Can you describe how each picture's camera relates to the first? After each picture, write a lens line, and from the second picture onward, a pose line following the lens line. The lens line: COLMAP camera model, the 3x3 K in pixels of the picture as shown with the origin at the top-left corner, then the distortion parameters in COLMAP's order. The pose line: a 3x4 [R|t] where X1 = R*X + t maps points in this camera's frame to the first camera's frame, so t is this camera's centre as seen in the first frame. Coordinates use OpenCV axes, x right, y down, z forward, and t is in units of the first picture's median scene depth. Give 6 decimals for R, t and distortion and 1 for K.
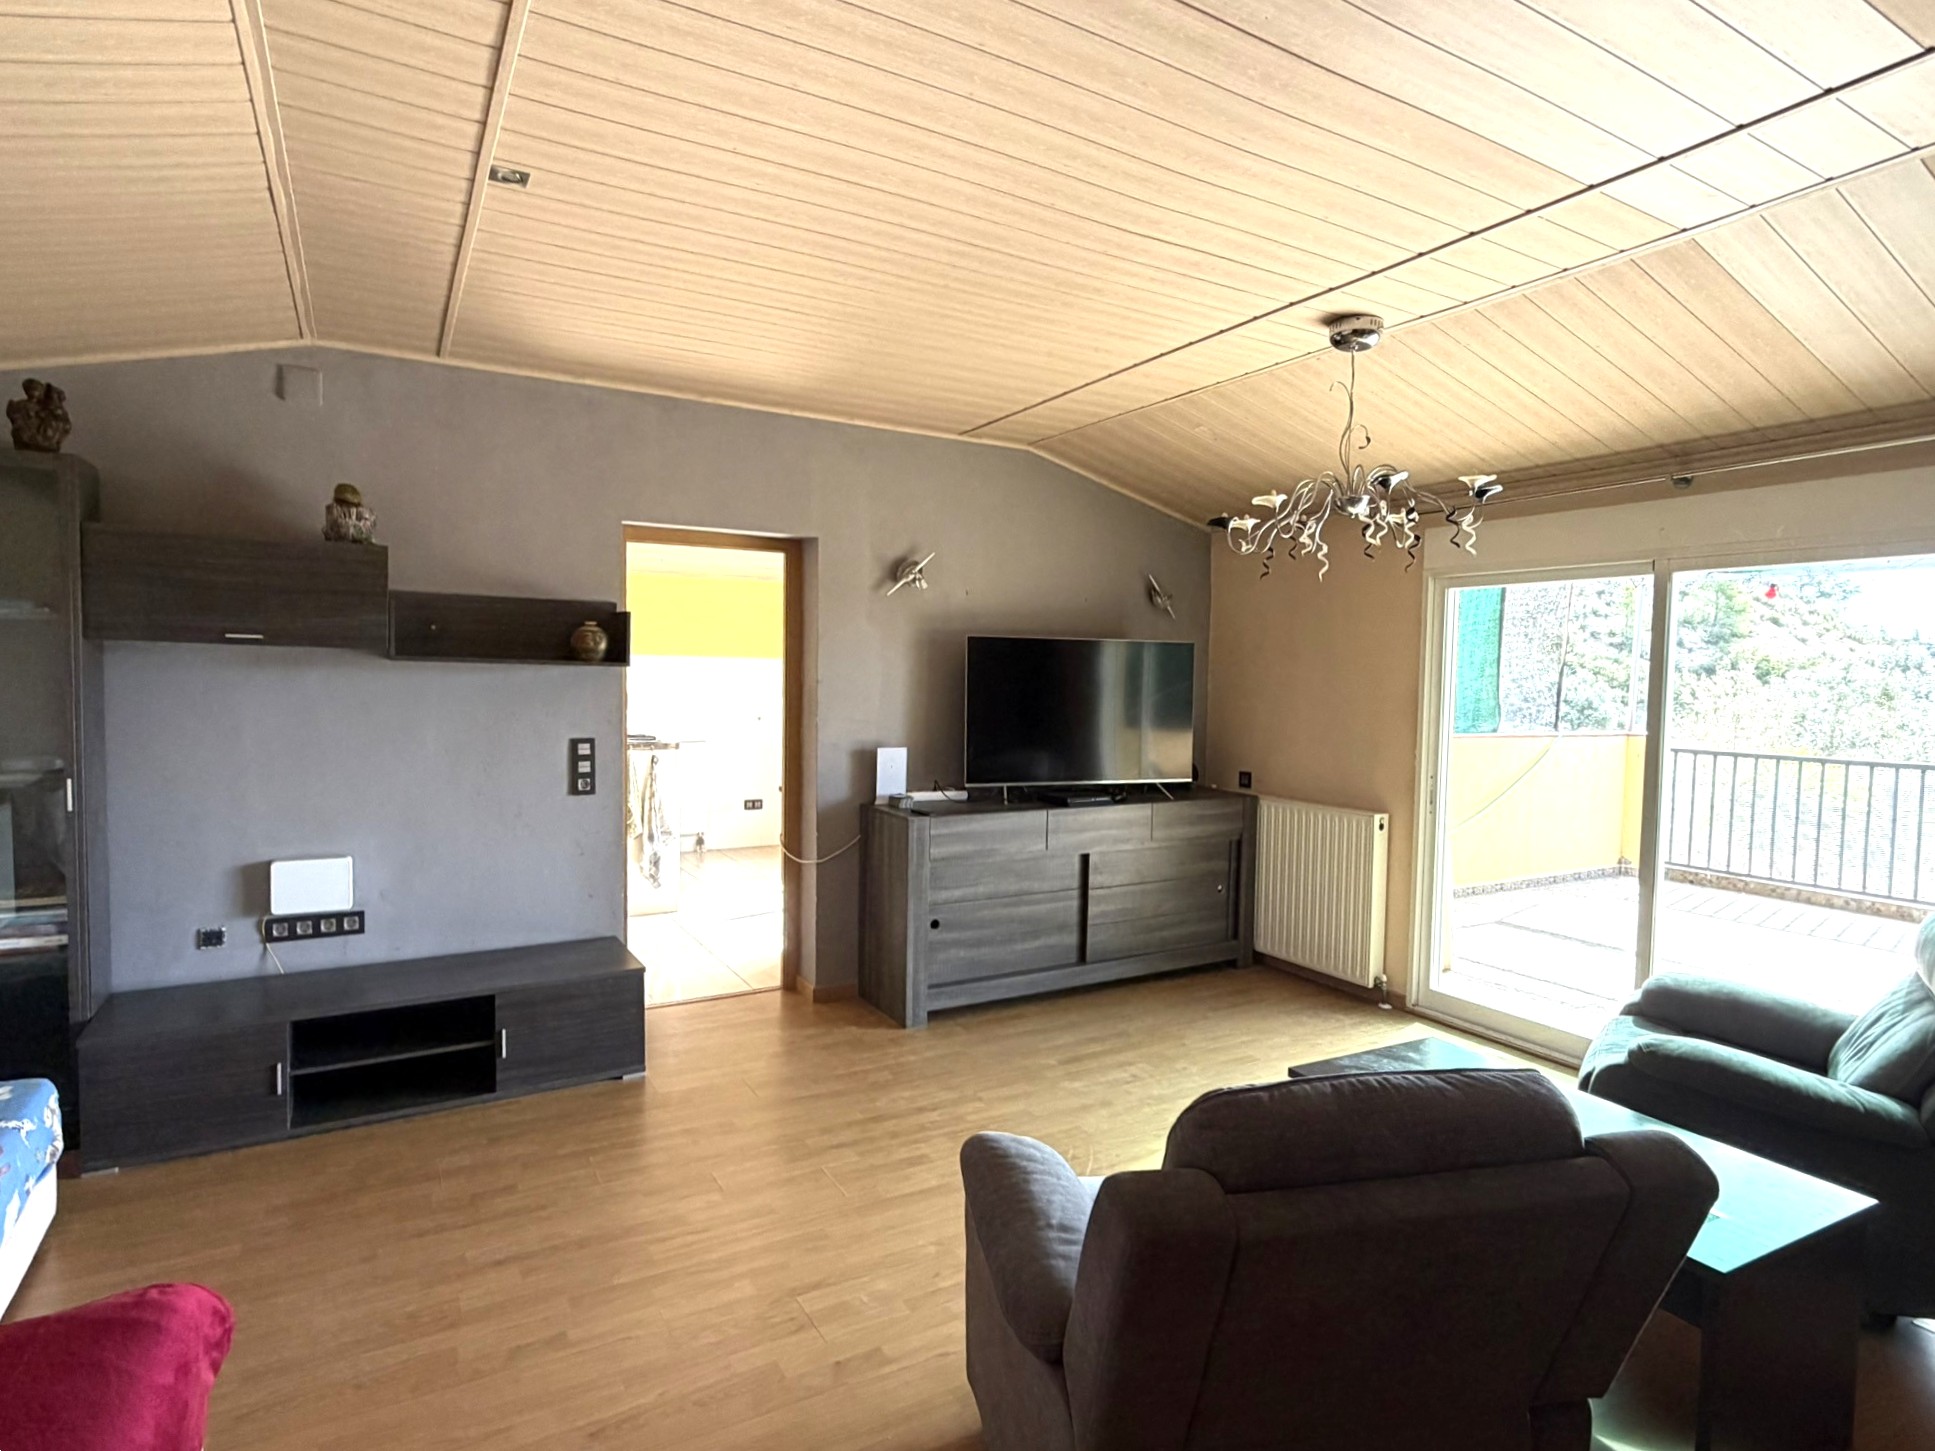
lens RADIAL K [[1006.7, 0, 962.9], [0, 1006.7, 732.9], [0, 0, 1]] dist [-0.000246, 0.000011]
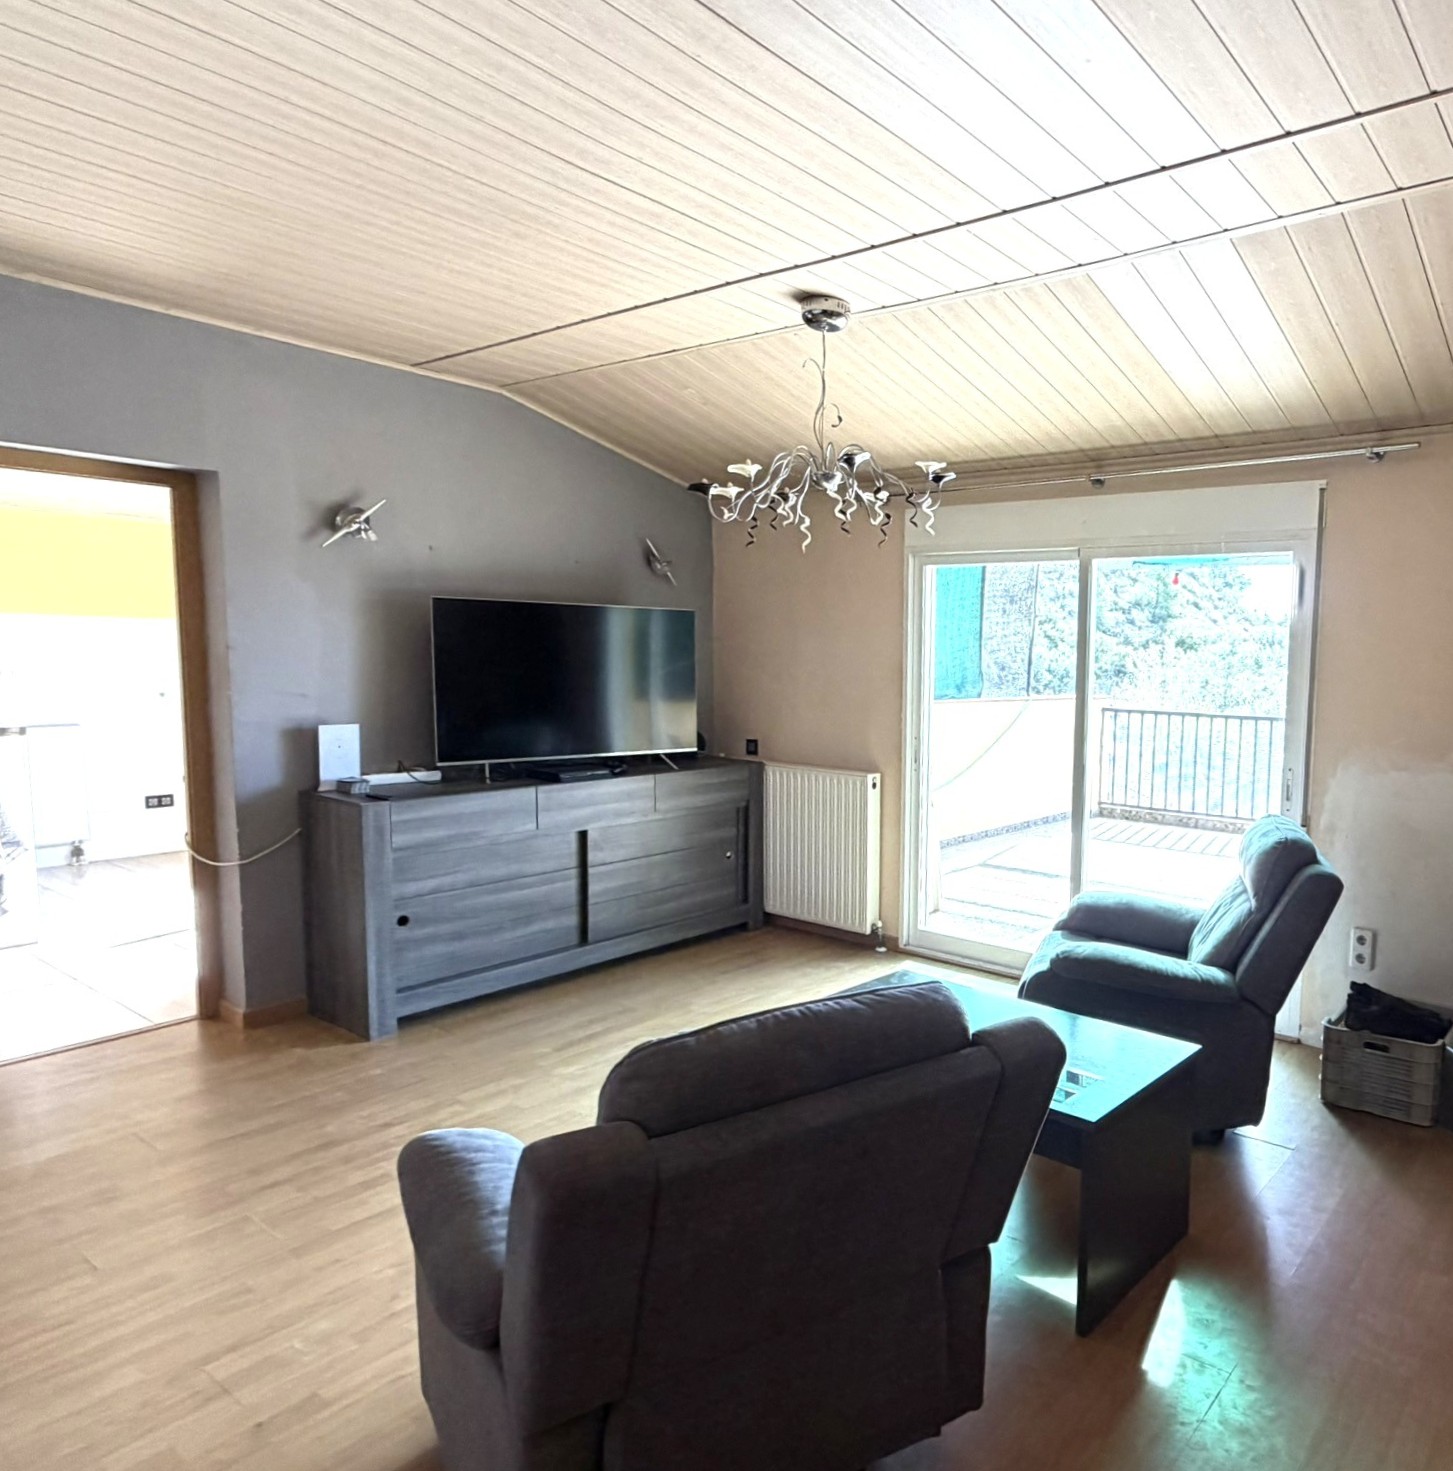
lens RADIAL K [[1005.4, 0, 726.5], [0, 1005.4, 735.5], [0, 0, 1]] dist [0.000889, -0.000668]
pose [[0.899660, -0.040862, 0.434674, -0.163344], [0.018878, 0.998320, 0.054775, -0.019044], [-0.436182, -0.041073, 0.898921, 0.085994]]
